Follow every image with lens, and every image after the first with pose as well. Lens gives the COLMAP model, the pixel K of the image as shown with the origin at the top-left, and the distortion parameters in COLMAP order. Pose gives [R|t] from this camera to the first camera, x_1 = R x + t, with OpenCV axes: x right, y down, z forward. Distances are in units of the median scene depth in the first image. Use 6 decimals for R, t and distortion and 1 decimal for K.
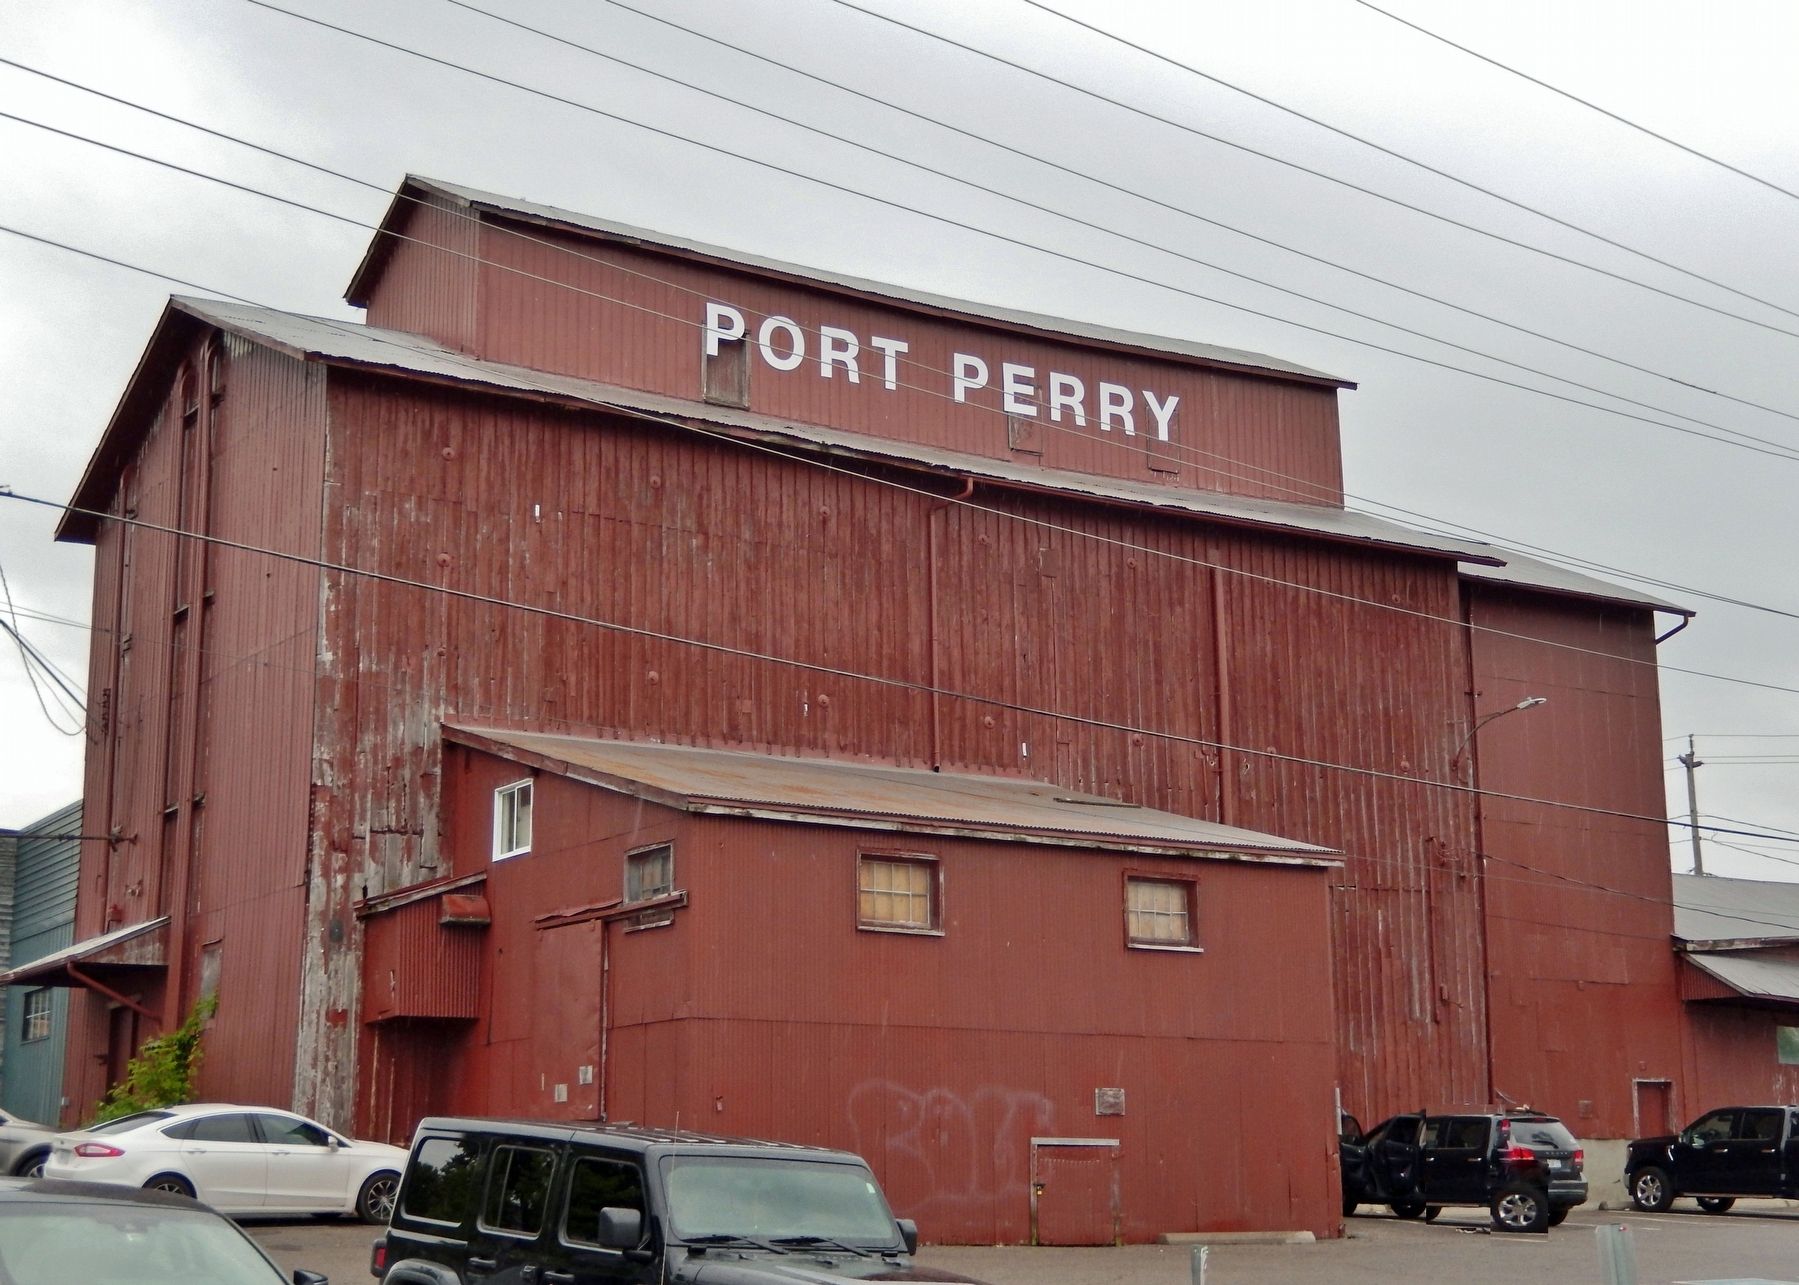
lens RADIAL K [[2462.4, 0, 899.5], [0, 2462.4, 642.5], [0, 0, 1]] dist [-0.004409, -0.025306]
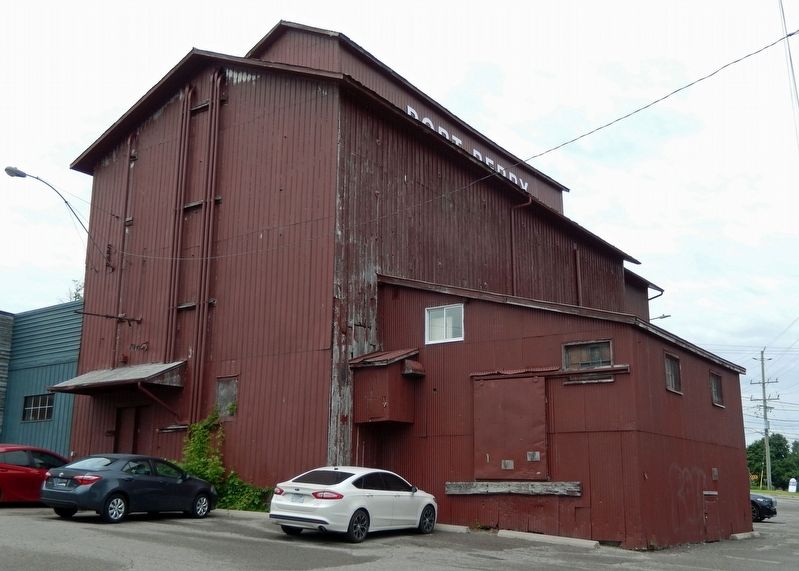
lens RADIAL K [[812.8, 0, 399.3], [0, 812.8, 296.9], [0, 0, 1]] dist [-0.000029, -0.004186]
pose [[0.934566, 0.096237, 0.342528, -0.399387], [-0.094359, 0.995291, -0.022185, 0.065306], [-0.343050, -0.011587, 0.939246, 0.380339]]
